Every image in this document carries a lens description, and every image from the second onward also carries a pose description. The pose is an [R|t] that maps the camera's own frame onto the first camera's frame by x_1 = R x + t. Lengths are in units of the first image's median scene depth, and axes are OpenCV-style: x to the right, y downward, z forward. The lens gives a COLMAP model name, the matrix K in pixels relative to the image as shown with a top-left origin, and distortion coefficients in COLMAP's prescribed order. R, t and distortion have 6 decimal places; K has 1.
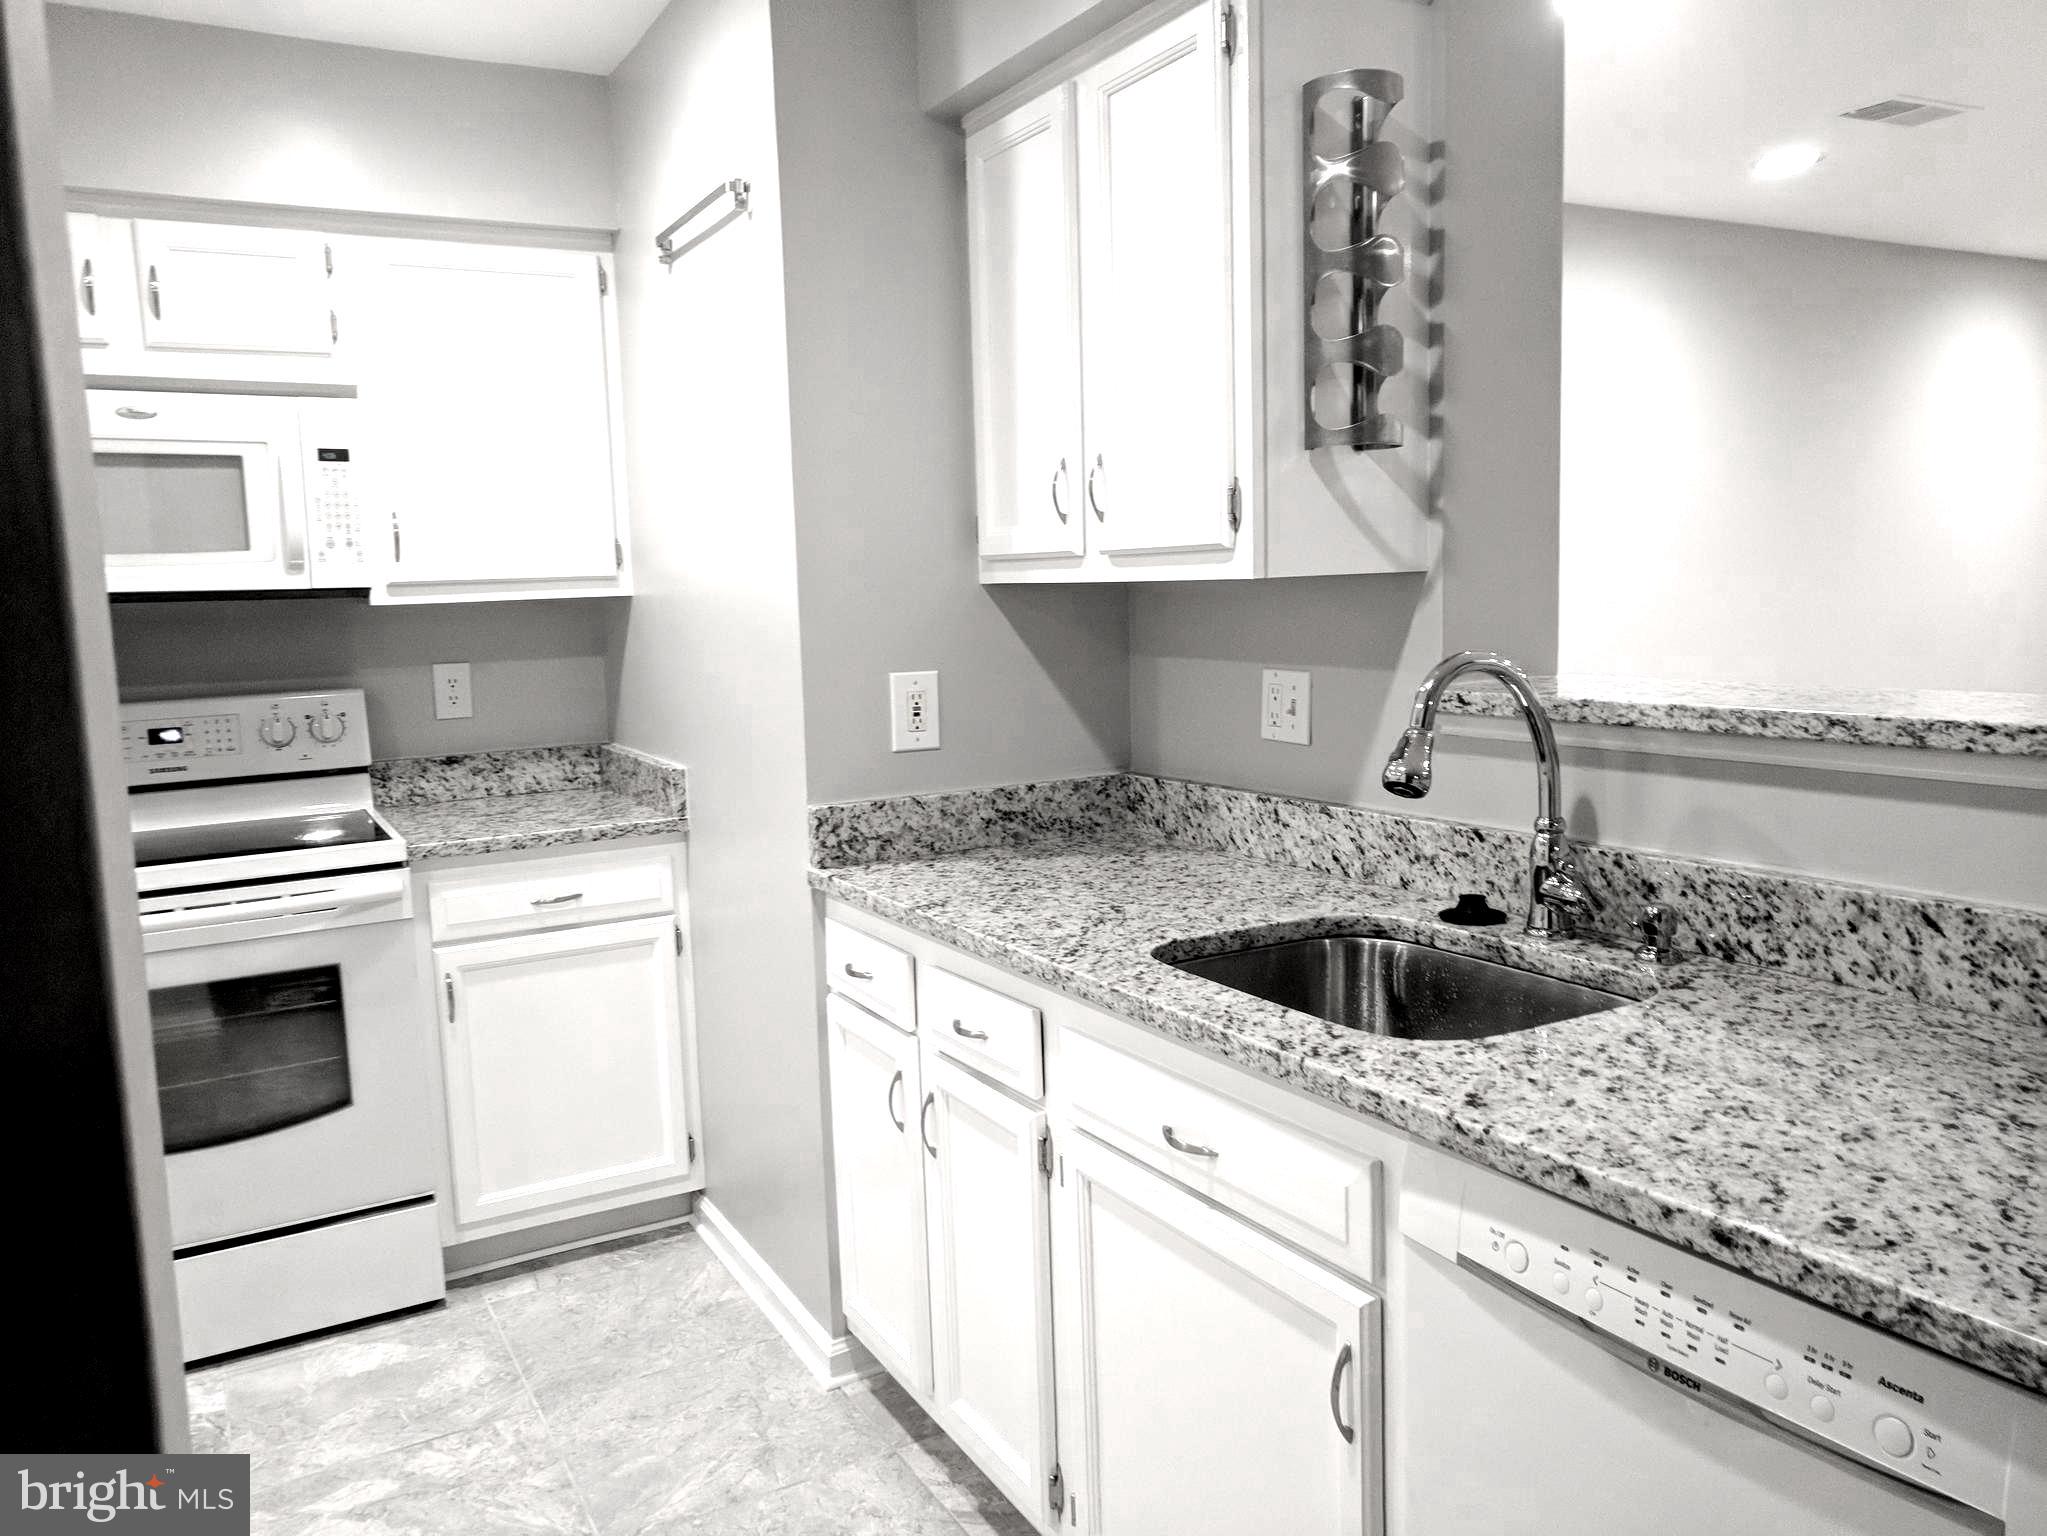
lens RADIAL K [[1538.4, 0, 1023.5], [0, 1538.4, 768.0], [0, 0, 1]] dist [0.025310, -0.005906]
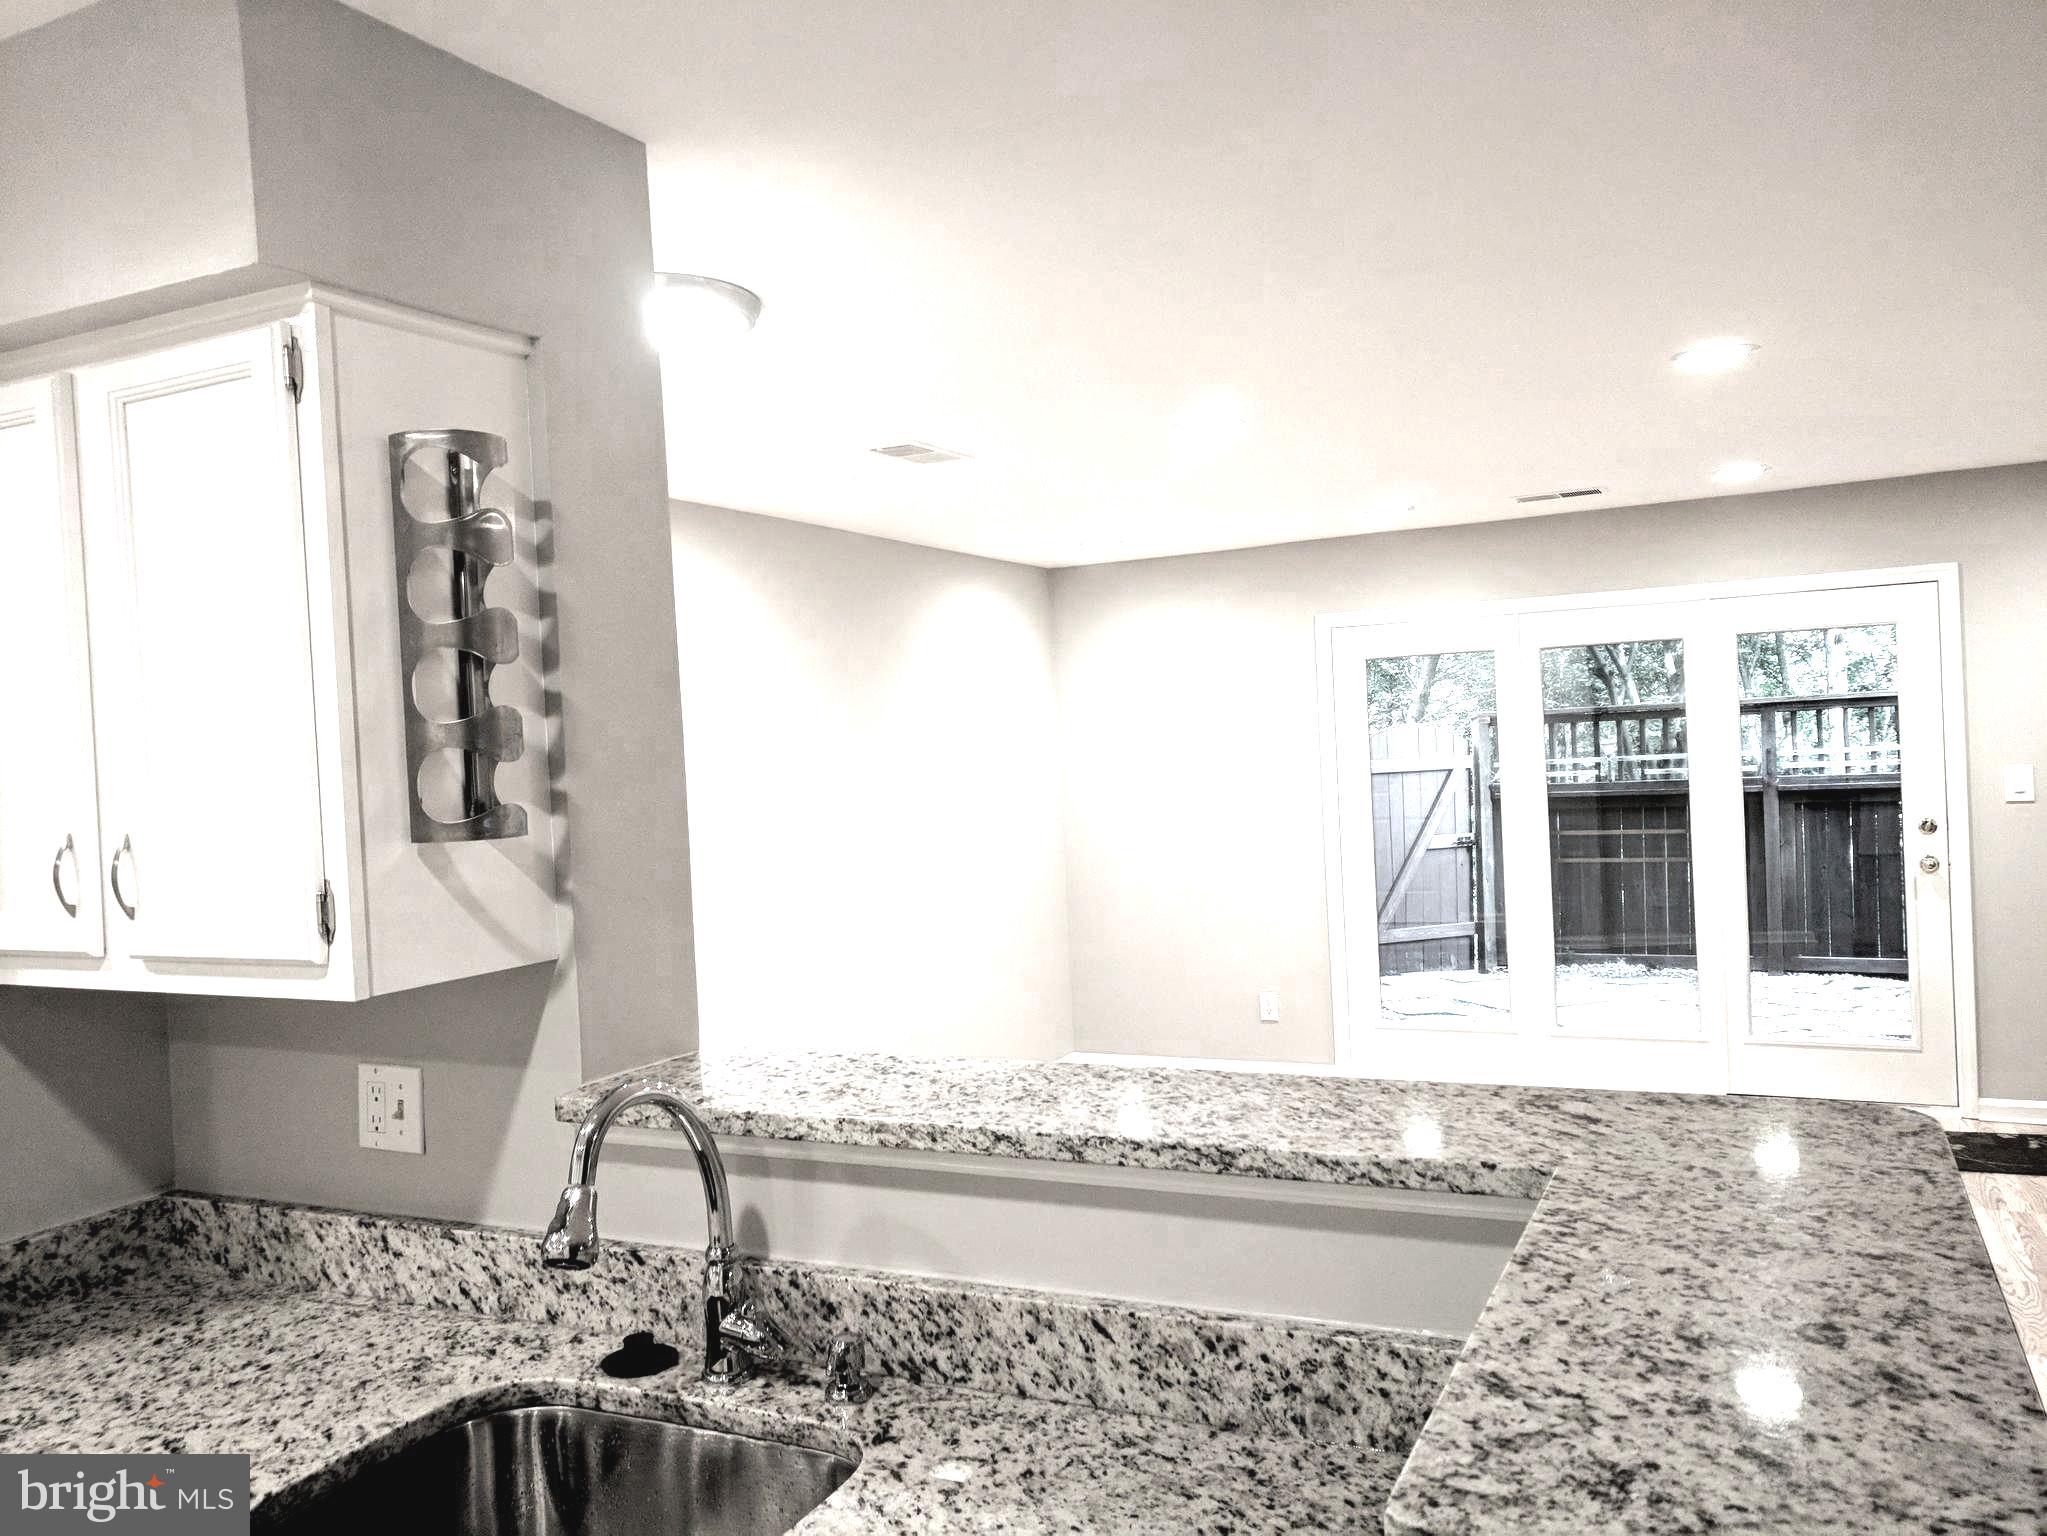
lens RADIAL K [[1557.7, 0, 1023.5], [0, 1557.7, 768.0], [0, 0, 1]] dist [-0.039142, 0.086029]
pose [[0.828965, -0.020840, 0.558913, -0.012714], [0.094543, 0.990146, -0.103305, -0.110384], [-0.551252, 0.138477, 0.822767, 0.092828]]
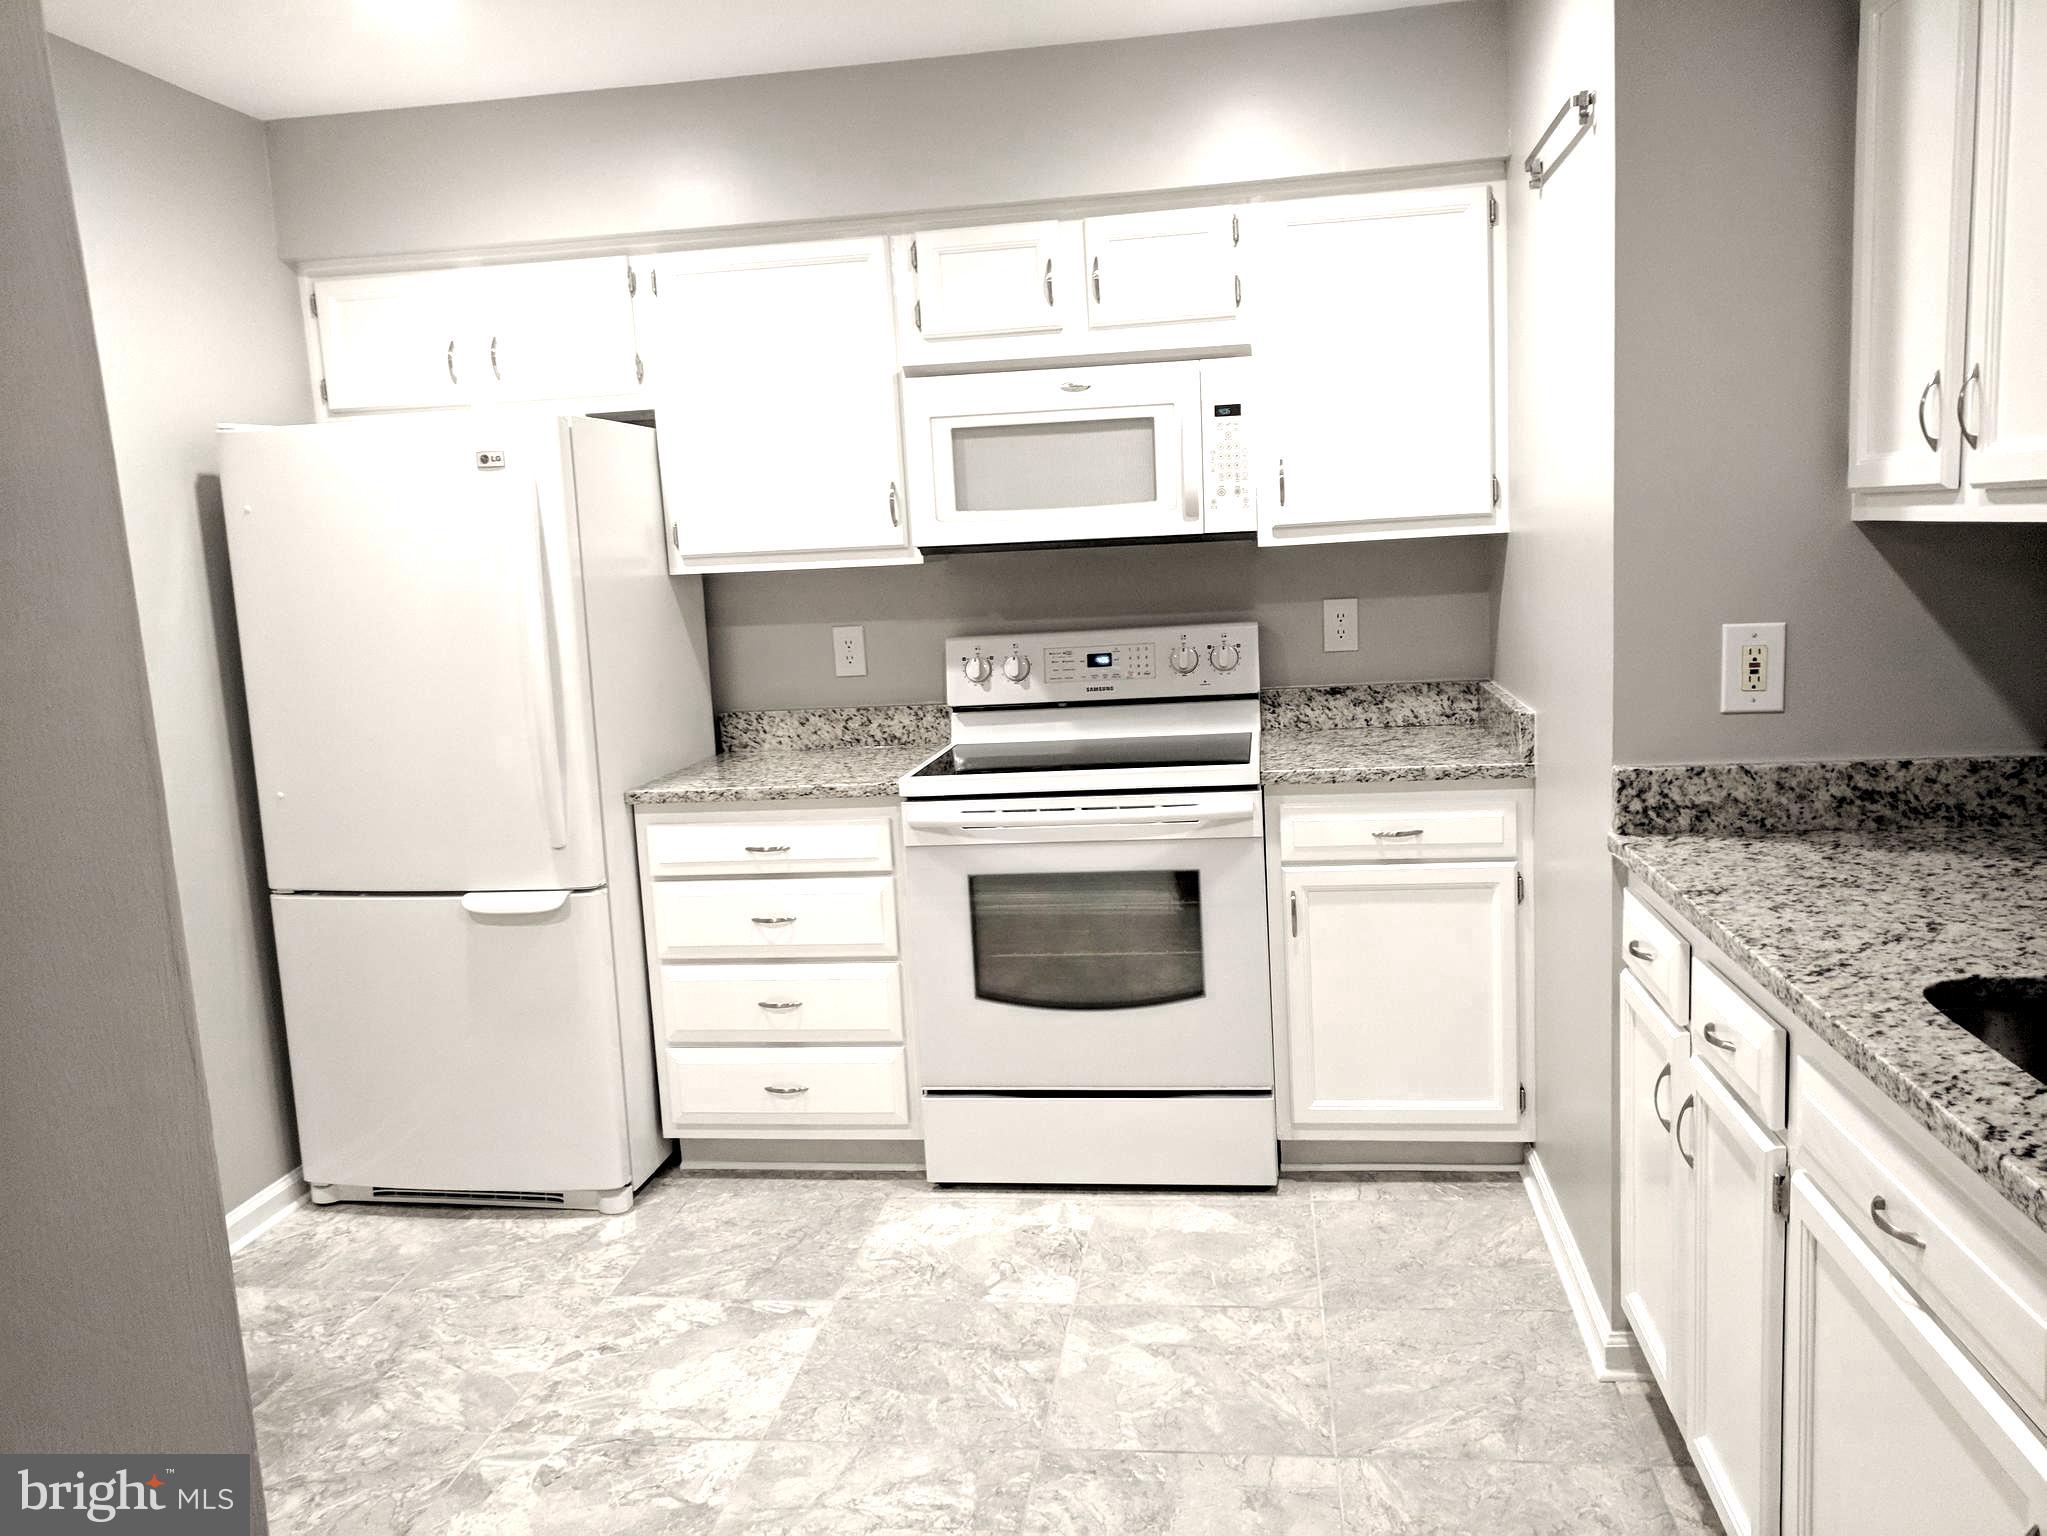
lens RADIAL K [[1538.4, 0, 1023.5], [0, 1538.4, 768.0], [0, 0, 1]] dist [0.025310, -0.005906]
pose [[0.796642, 0.080308, -0.599093, 0.152789], [-0.047618, 0.996392, 0.070246, -0.025879], [0.602573, -0.027434, 0.797592, 0.044328]]
